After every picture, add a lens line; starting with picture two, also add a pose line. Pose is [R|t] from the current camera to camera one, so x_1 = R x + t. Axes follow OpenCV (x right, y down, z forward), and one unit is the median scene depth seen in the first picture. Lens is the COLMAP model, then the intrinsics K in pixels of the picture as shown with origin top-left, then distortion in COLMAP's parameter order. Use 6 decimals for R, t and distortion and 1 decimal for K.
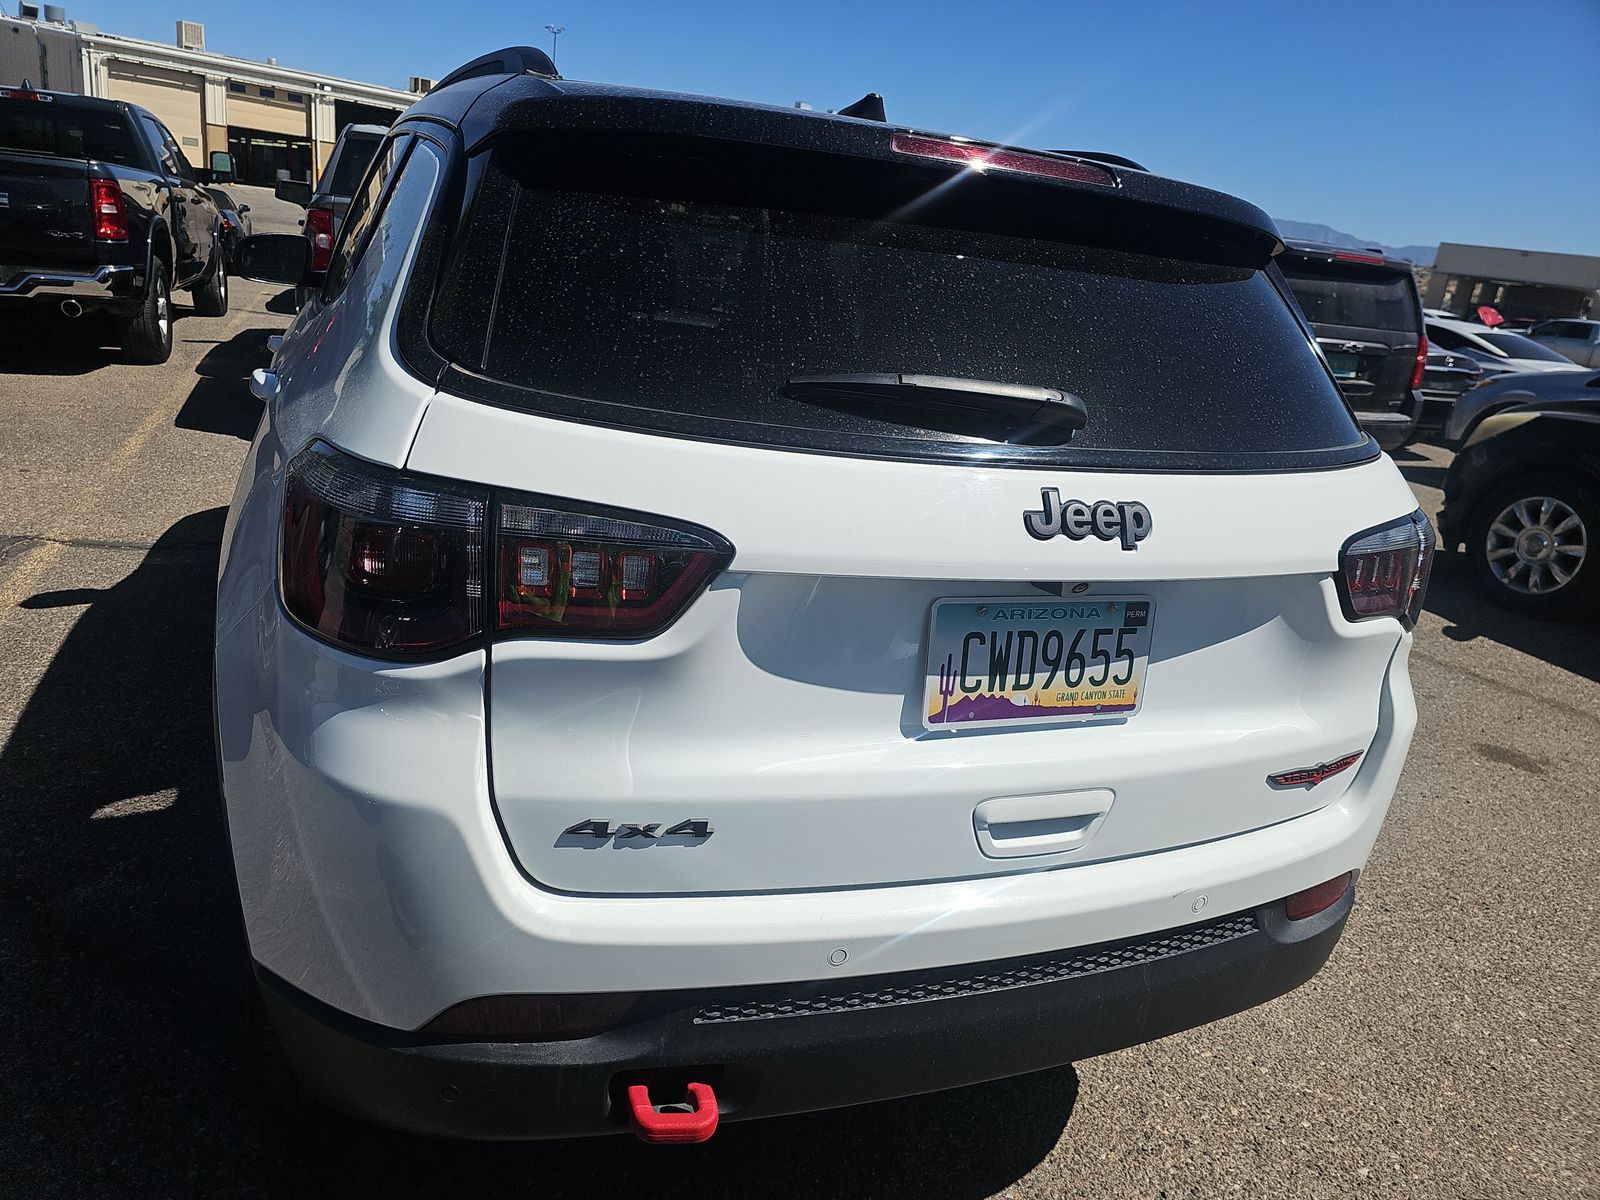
lens RADIAL K [[1067.0, 0, 796.1], [0, 1067.0, 601.1], [0, 0, 1]] dist [0.055028, -0.054774]
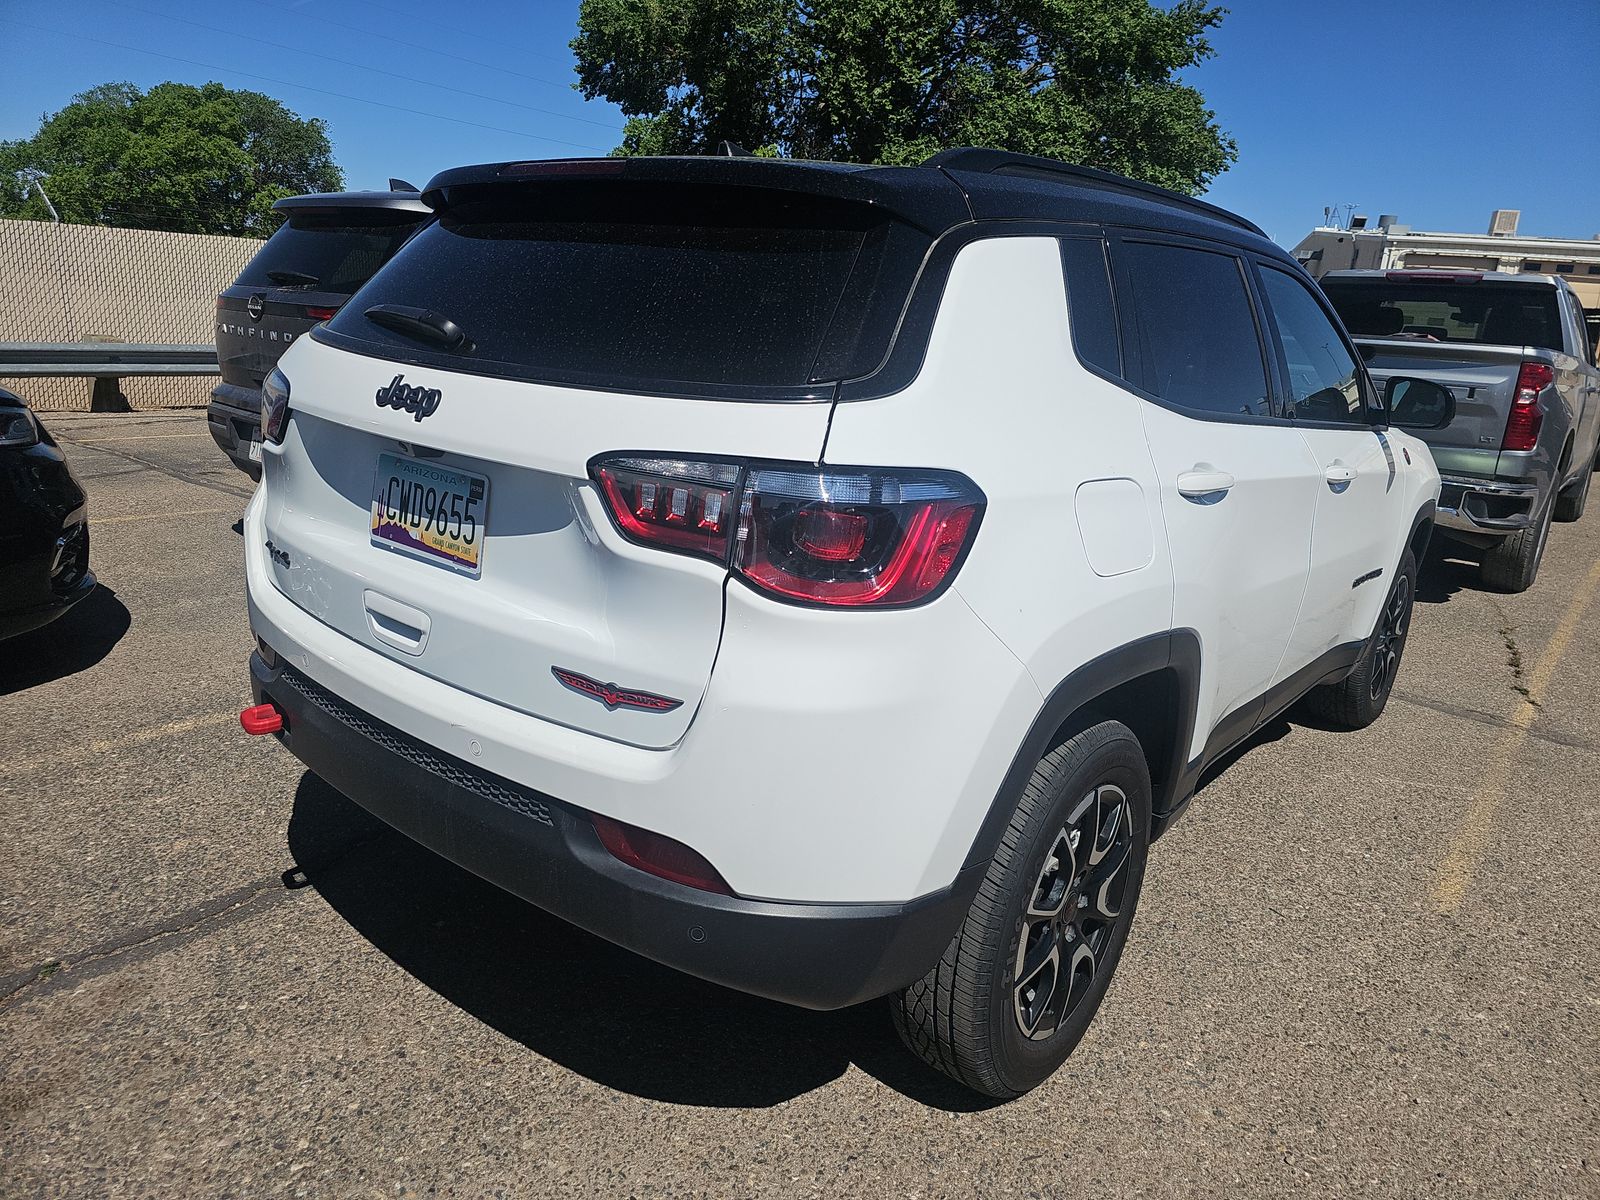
lens RADIAL K [[1067.0, 0, 789.1], [0, 1067.0, 586.7], [0, 0, 1]] dist [0.055028, -0.054774]
pose [[0.479304, 0.139965, -0.866416, 1.682914], [-0.286246, 0.958150, -0.003568, 0.022802], [0.829657, 0.249718, 0.499309, 0.728443]]
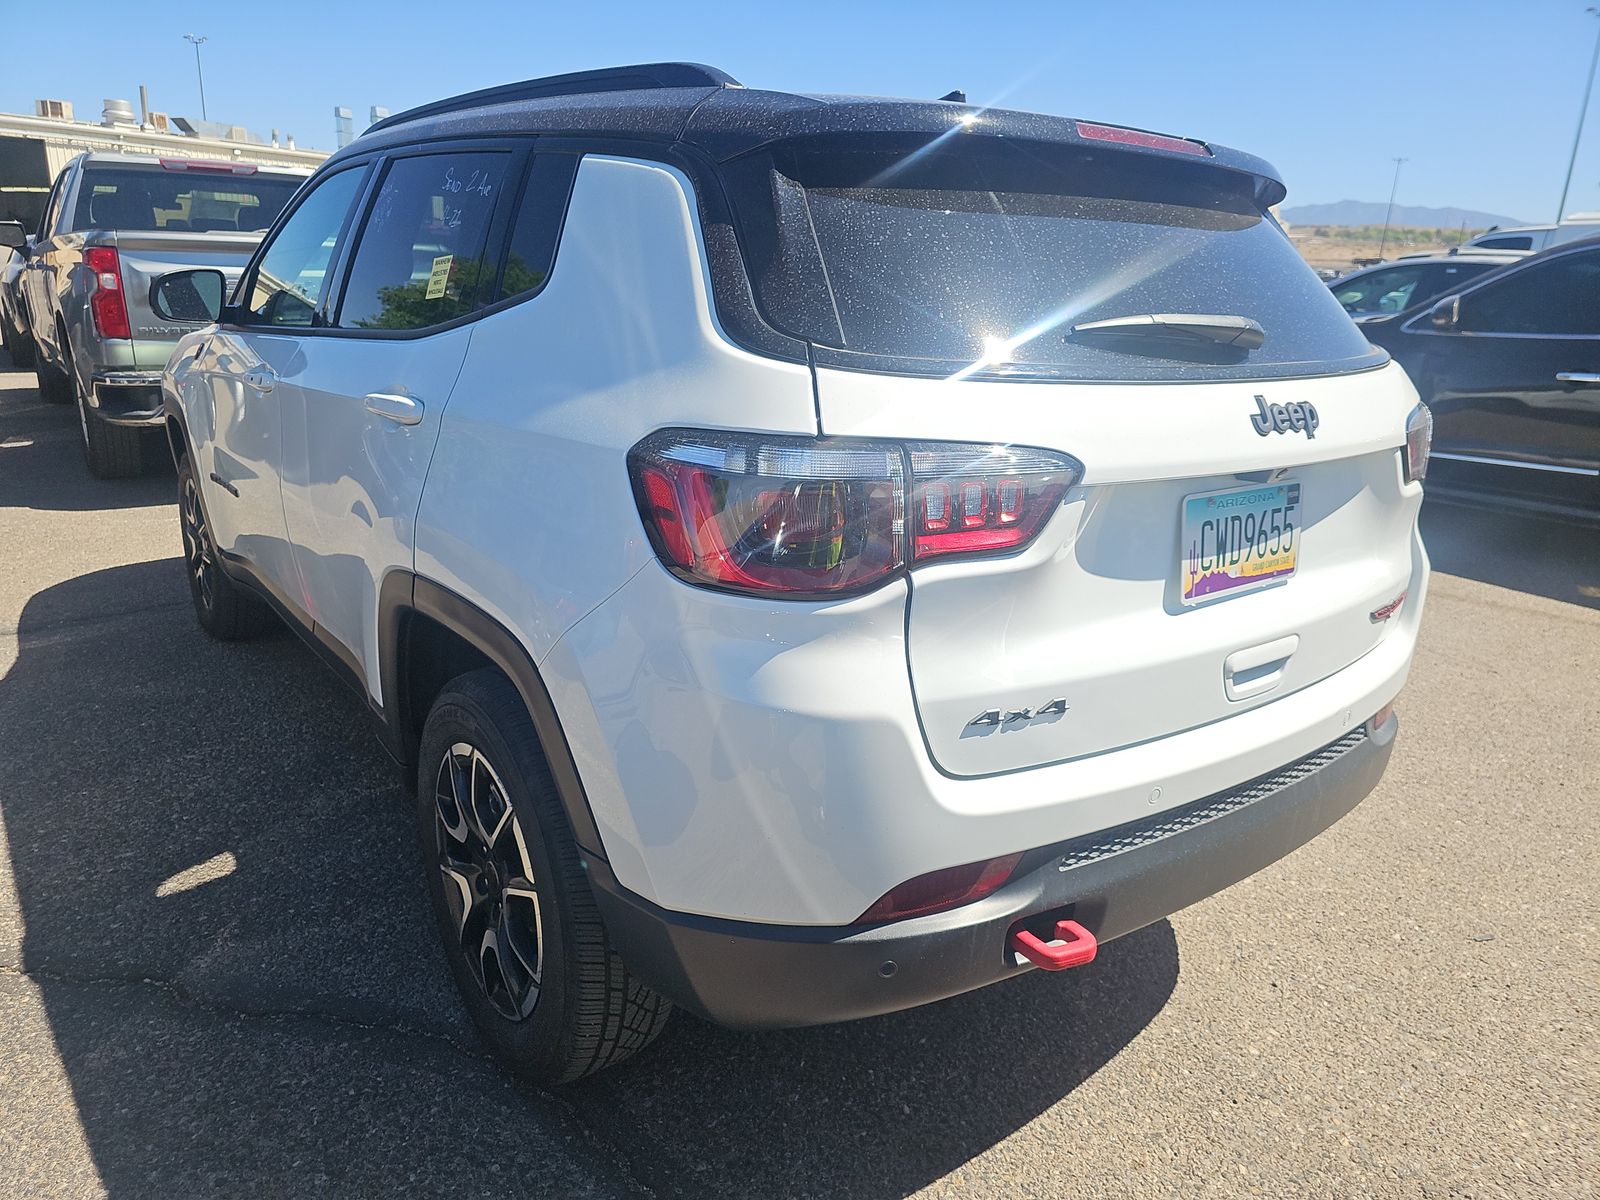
lens RADIAL K [[1067.0, 0, 800.1], [0, 1067.0, 612.6], [0, 0, 1]] dist [0.055028, -0.054774]
pose [[0.962190, -0.154103, 0.224596, -0.564602], [0.151574, 0.988033, 0.028570, 0.026518], [-0.226311, 0.006553, 0.974033, -0.099910]]
